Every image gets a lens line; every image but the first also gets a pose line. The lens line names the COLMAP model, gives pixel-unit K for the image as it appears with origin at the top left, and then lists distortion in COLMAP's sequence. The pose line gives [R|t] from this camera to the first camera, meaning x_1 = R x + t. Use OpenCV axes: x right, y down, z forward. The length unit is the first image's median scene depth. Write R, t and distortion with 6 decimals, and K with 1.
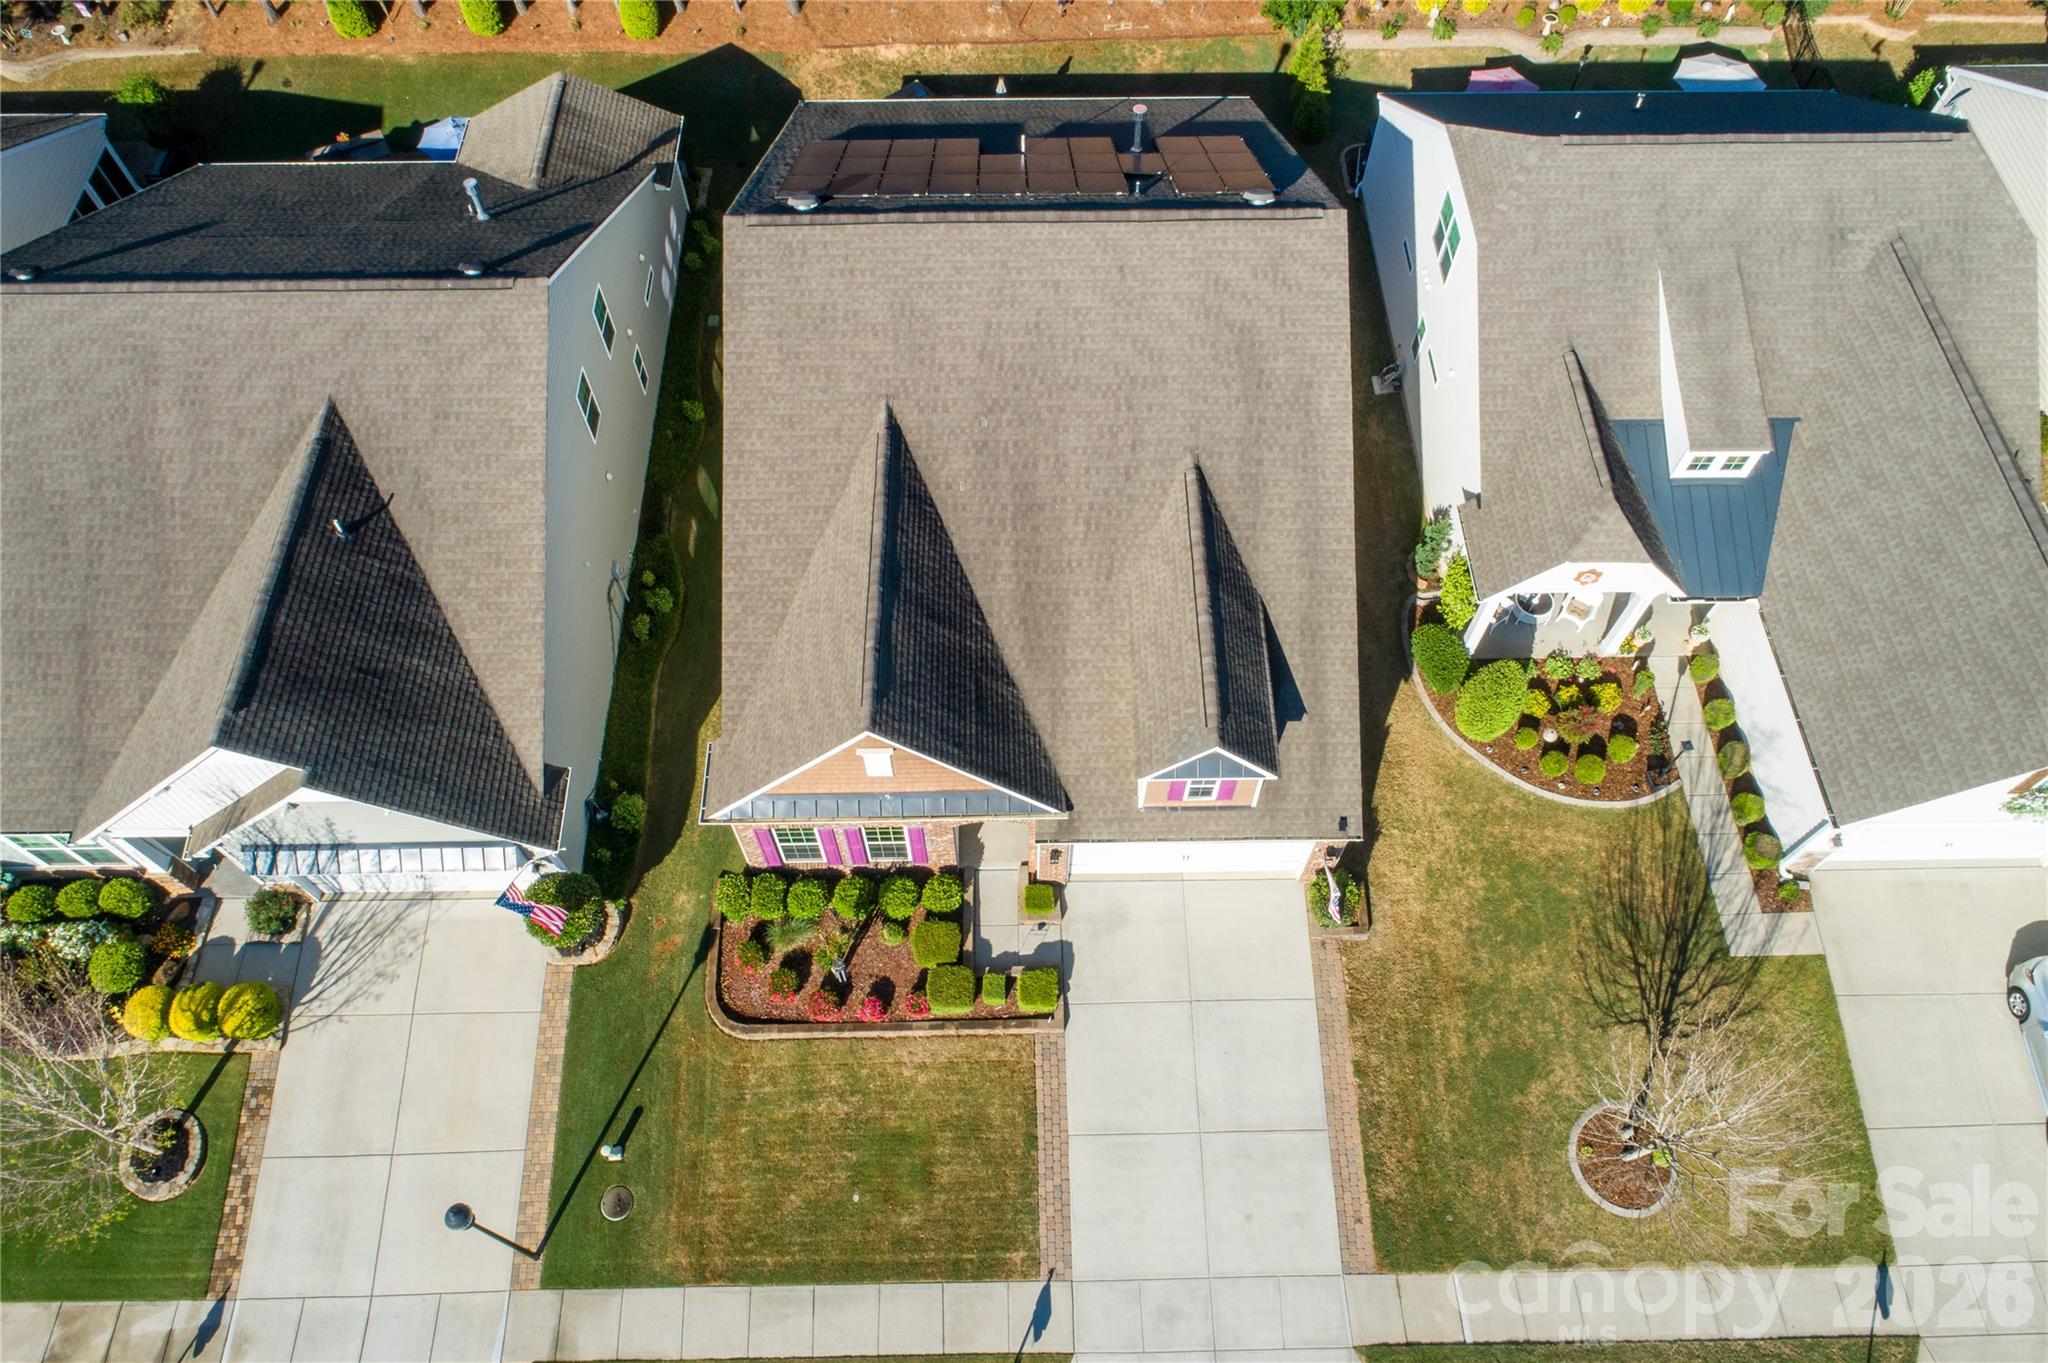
lens RADIAL K [[1383.5, 0, 1024.0], [0, 1383.5, 681.5], [0, 0, 1]] dist [0.006789, -0.000246]
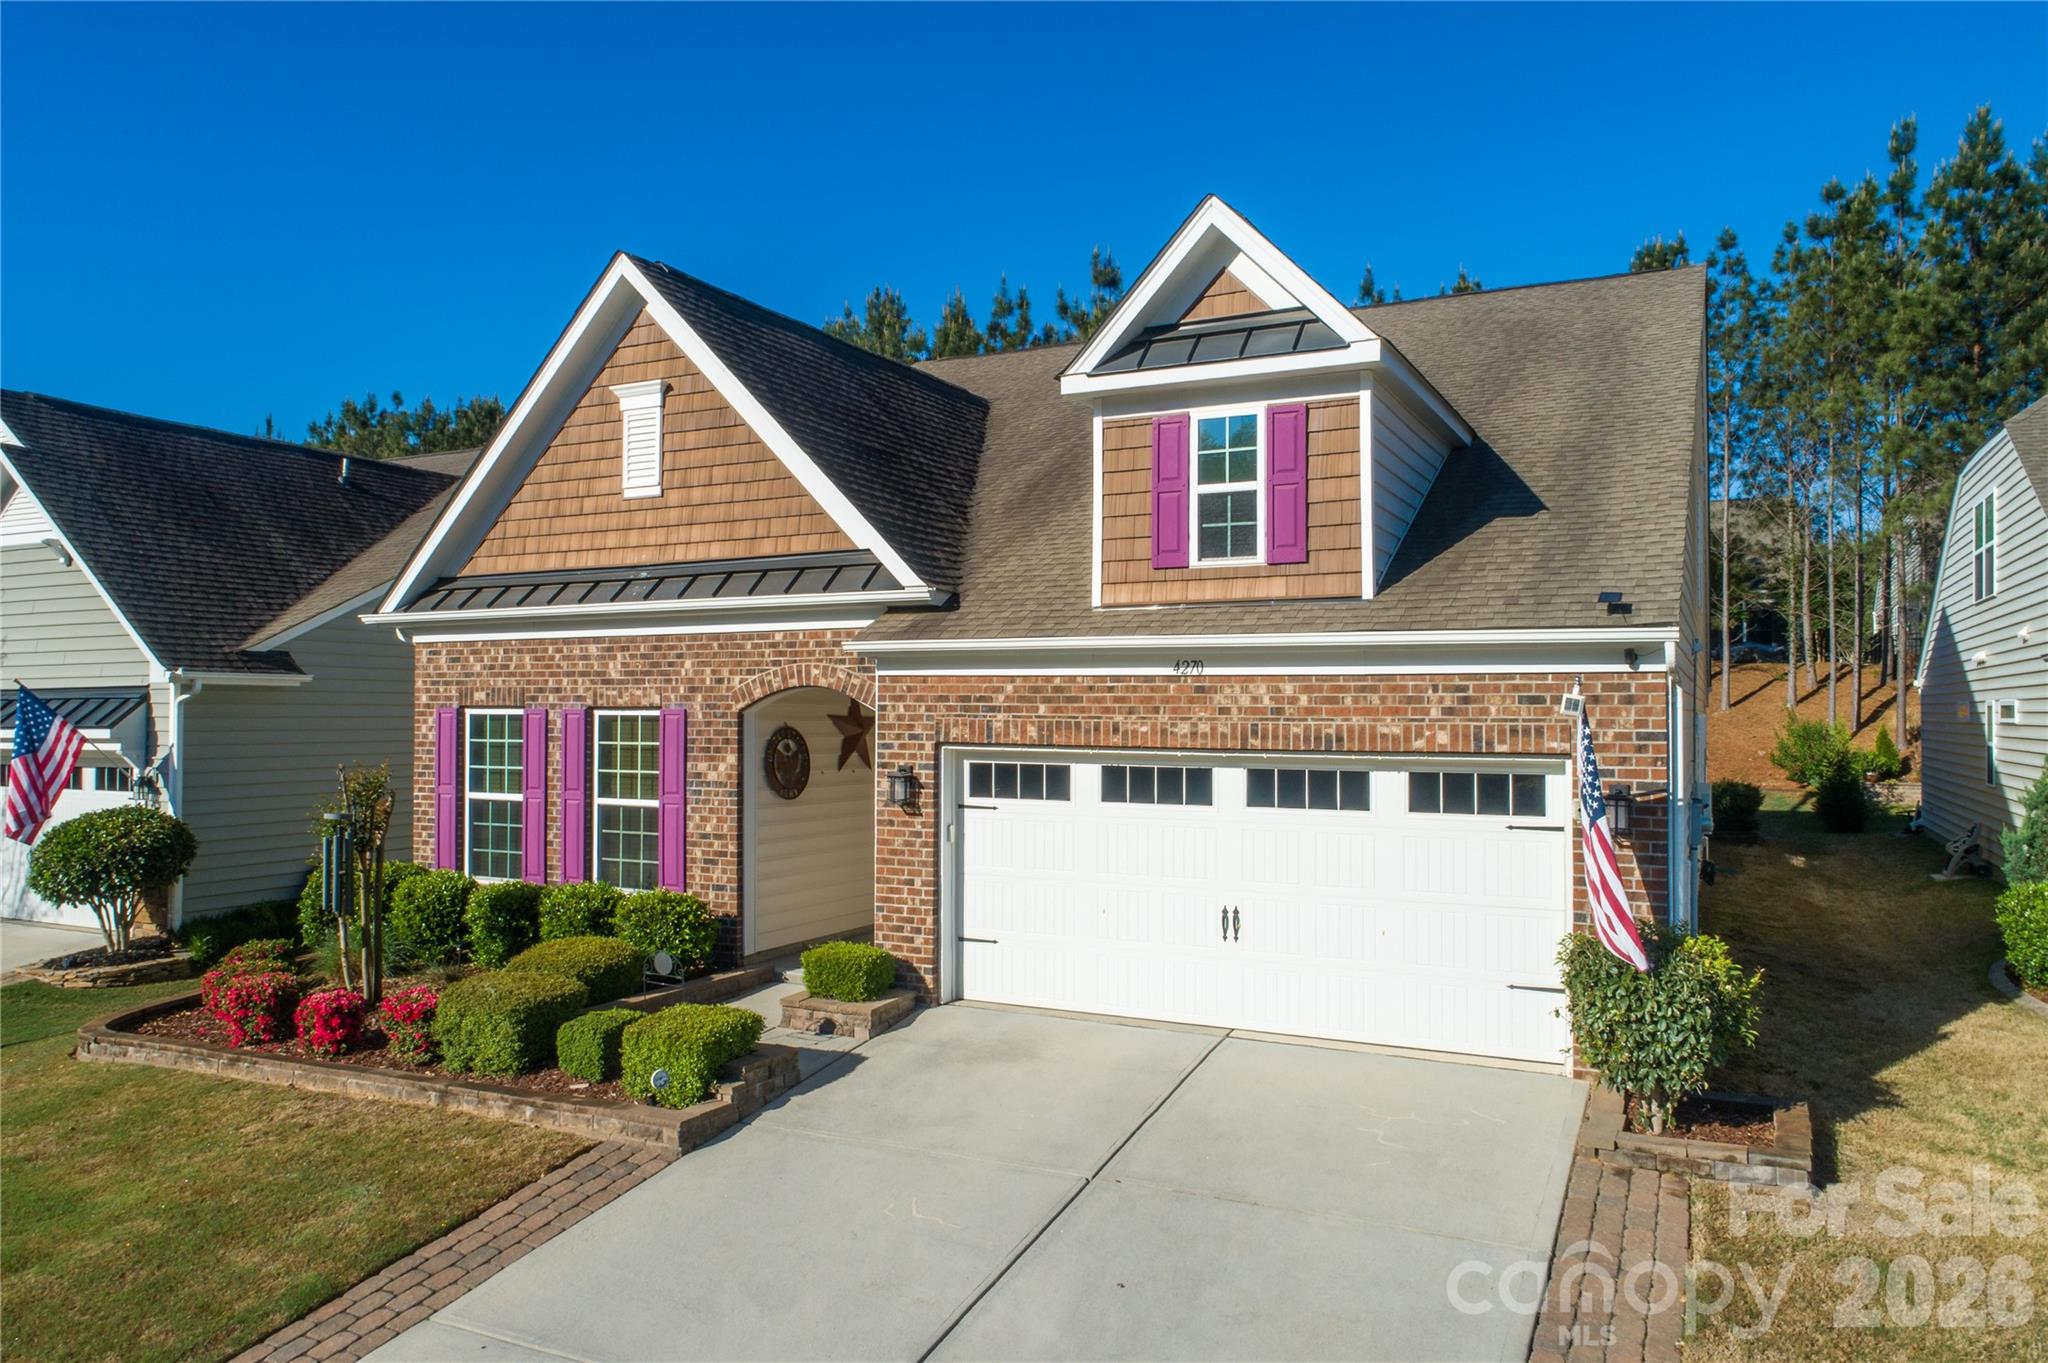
lens RADIAL K [[1383.5, 0, 1024.0], [0, 1383.5, 681.5], [0, 0, 1]] dist [0.006789, -0.000246]
pose [[0.881504, -0.013577, -0.471981, 0.242890], [-0.401783, 0.503511, -0.764883, 0.399186], [0.248032, 0.863882, 0.438392, 0.766936]]
